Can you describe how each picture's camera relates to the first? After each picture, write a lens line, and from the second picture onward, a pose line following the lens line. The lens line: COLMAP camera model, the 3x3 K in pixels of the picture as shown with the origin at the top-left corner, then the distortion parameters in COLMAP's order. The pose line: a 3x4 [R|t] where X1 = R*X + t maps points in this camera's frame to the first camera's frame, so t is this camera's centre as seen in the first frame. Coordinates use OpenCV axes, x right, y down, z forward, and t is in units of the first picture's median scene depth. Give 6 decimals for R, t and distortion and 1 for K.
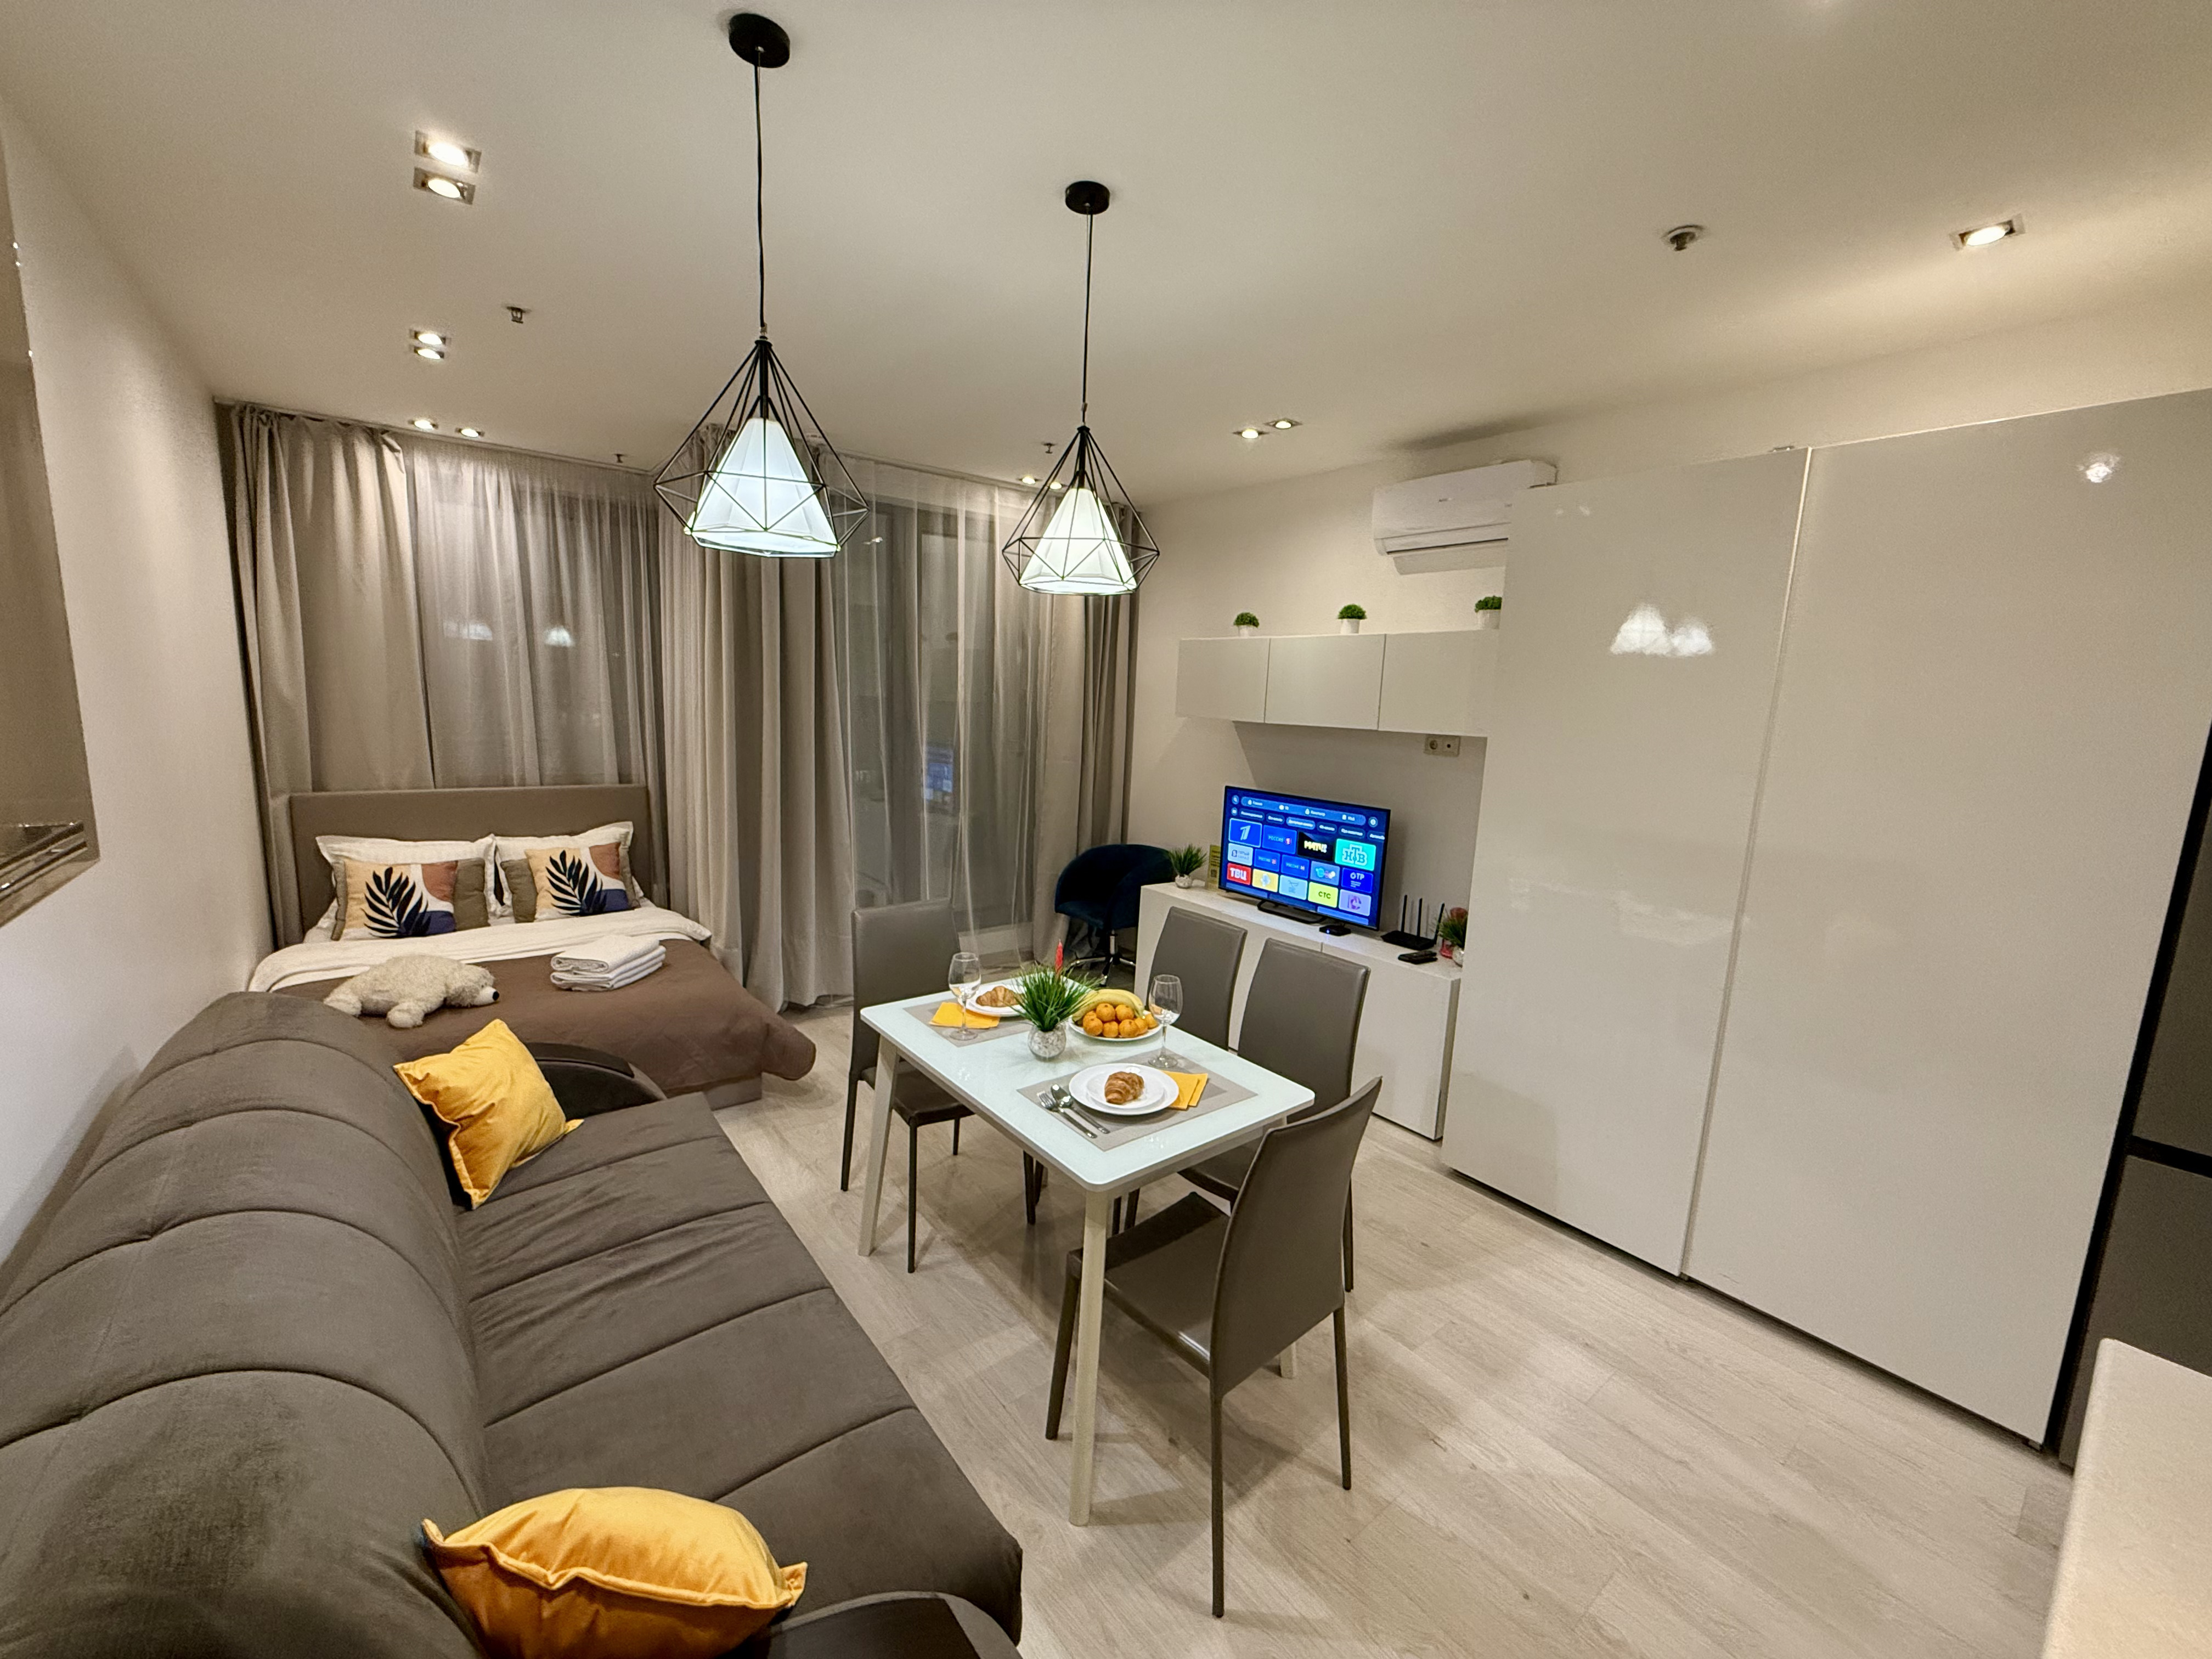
lens RADIAL K [[876.5, 0, 1099.4], [0, 876.5, 834.0], [0, 0, 1]] dist [0.000318, -0.000633]
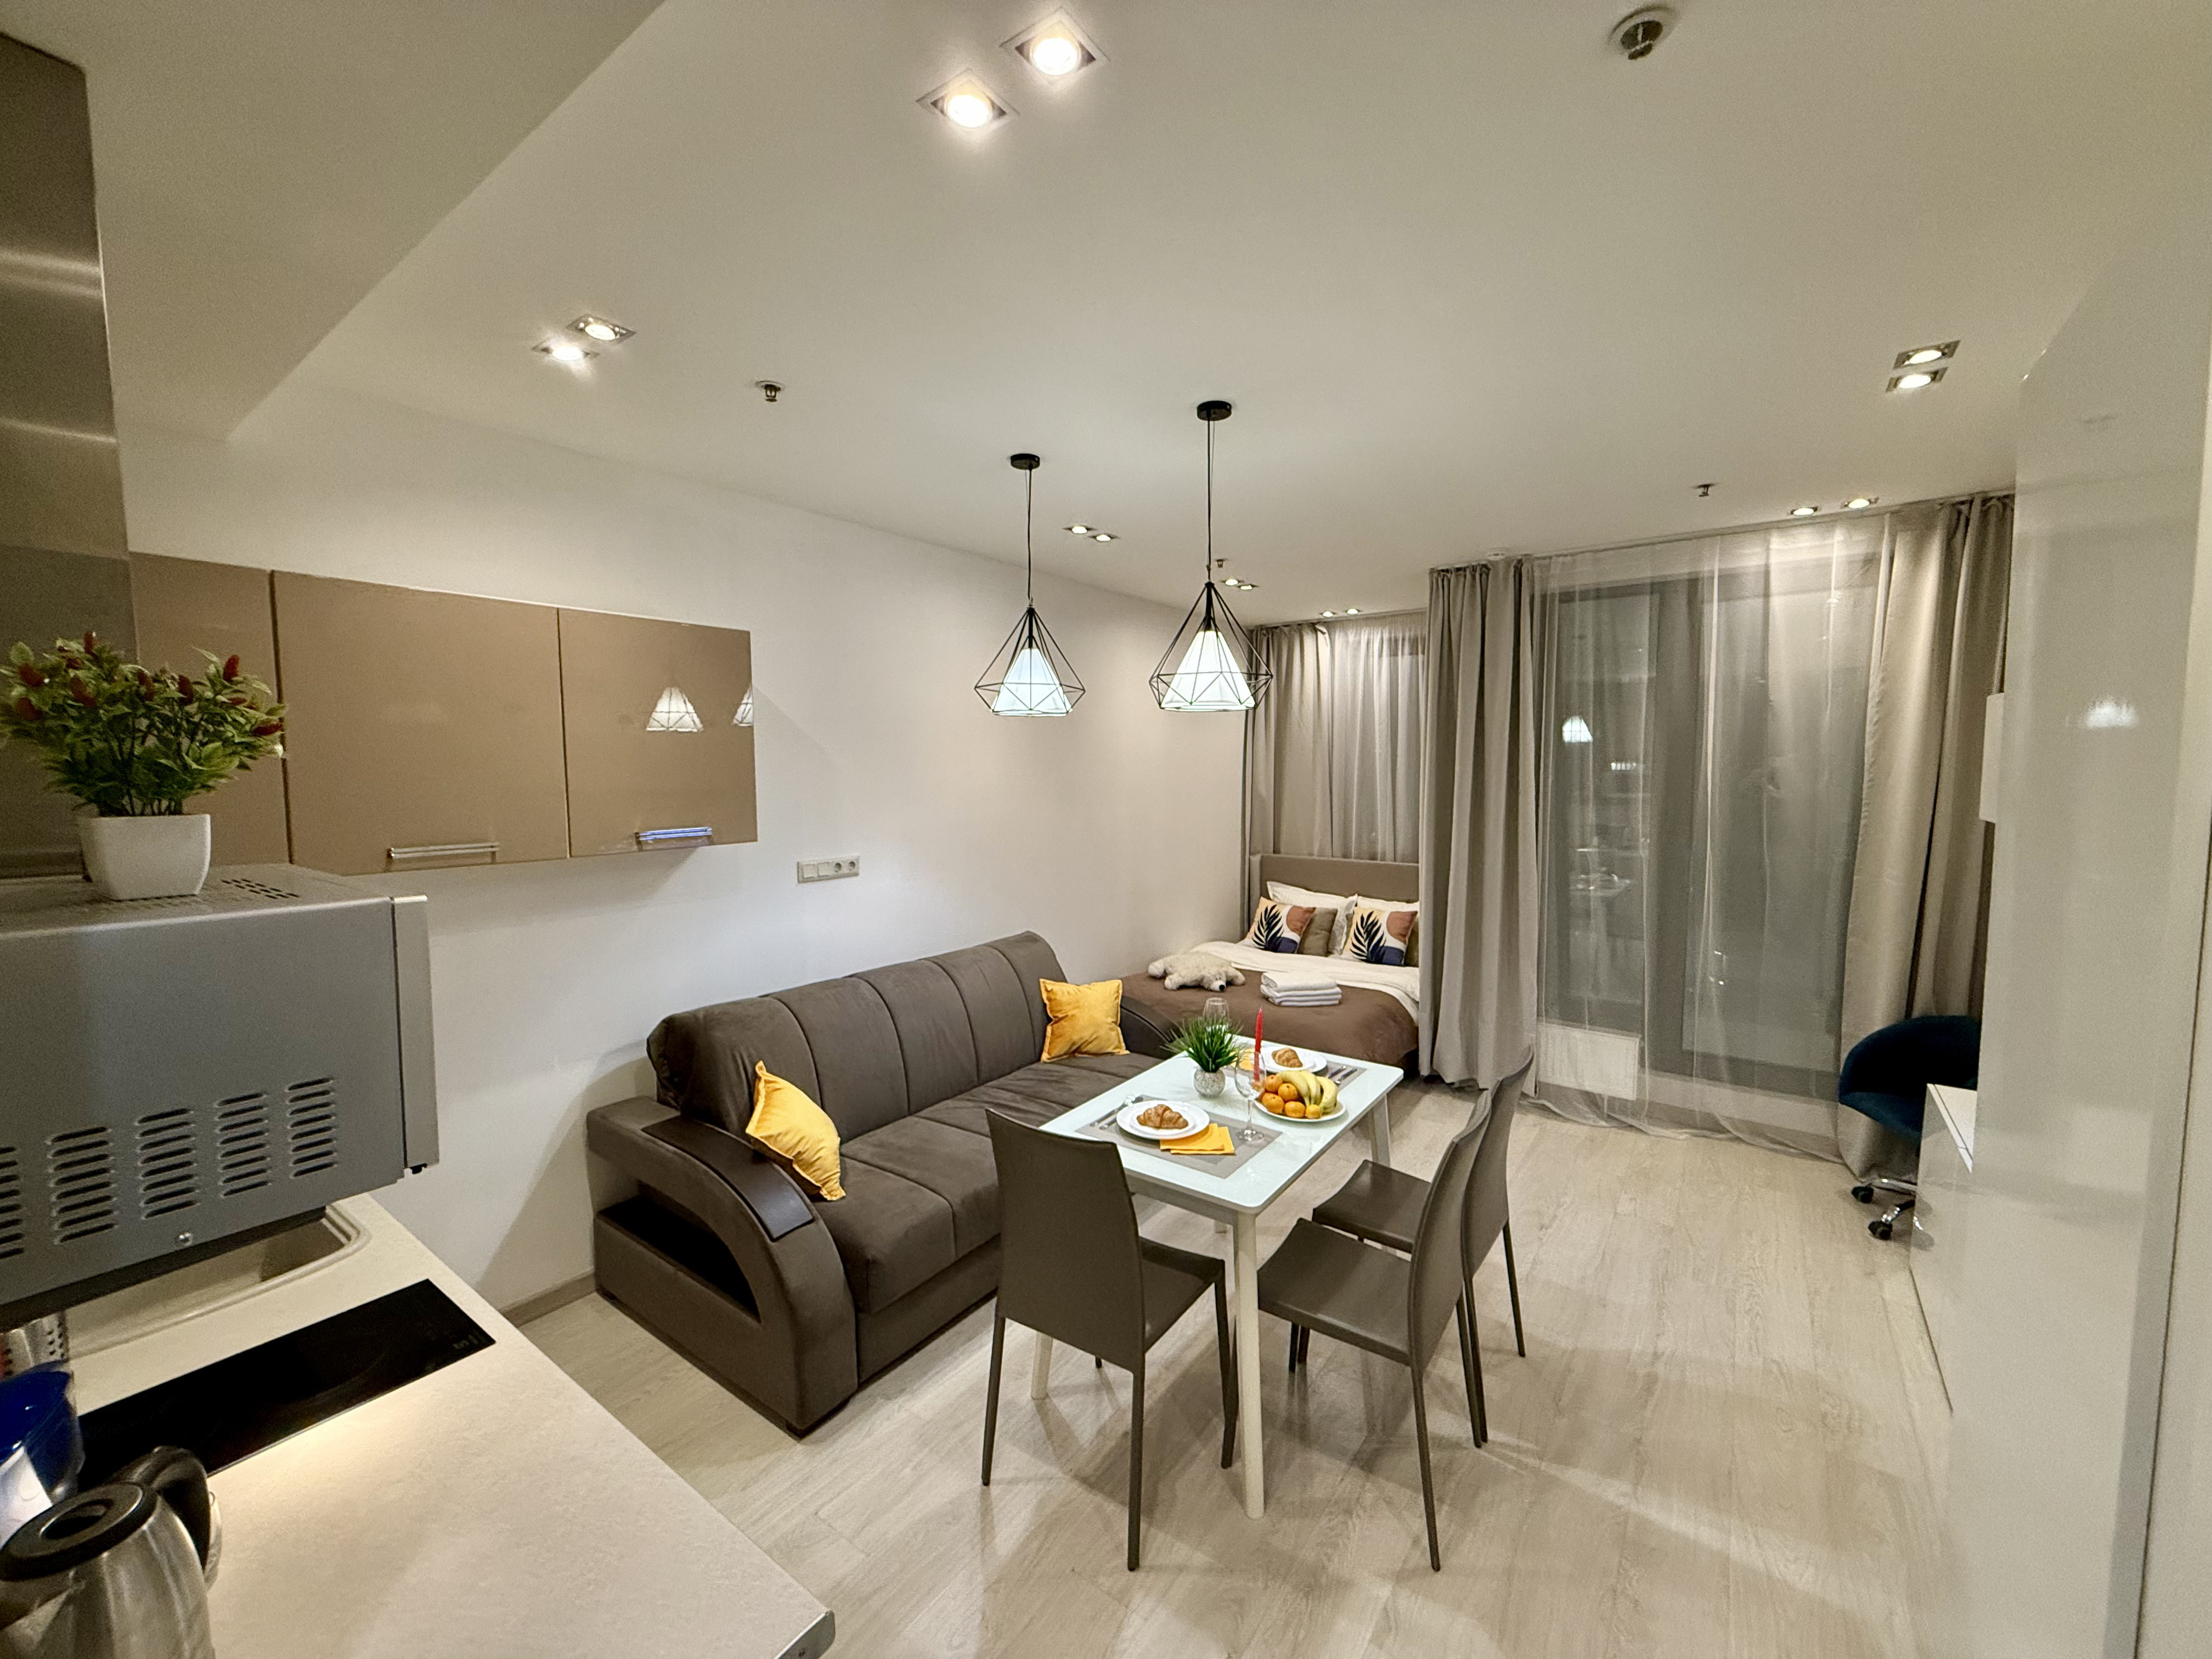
lens RADIAL K [[876.5, 0, 1100.2], [0, 876.5, 832.3], [0, 0, 1]] dist [0.000318, -0.000633]
pose [[0.266181, 0.035336, -0.963275, 0.567399], [-0.139337, 0.990243, -0.002178, -0.040462], [0.953799, 0.134799, 0.268507, 0.271527]]
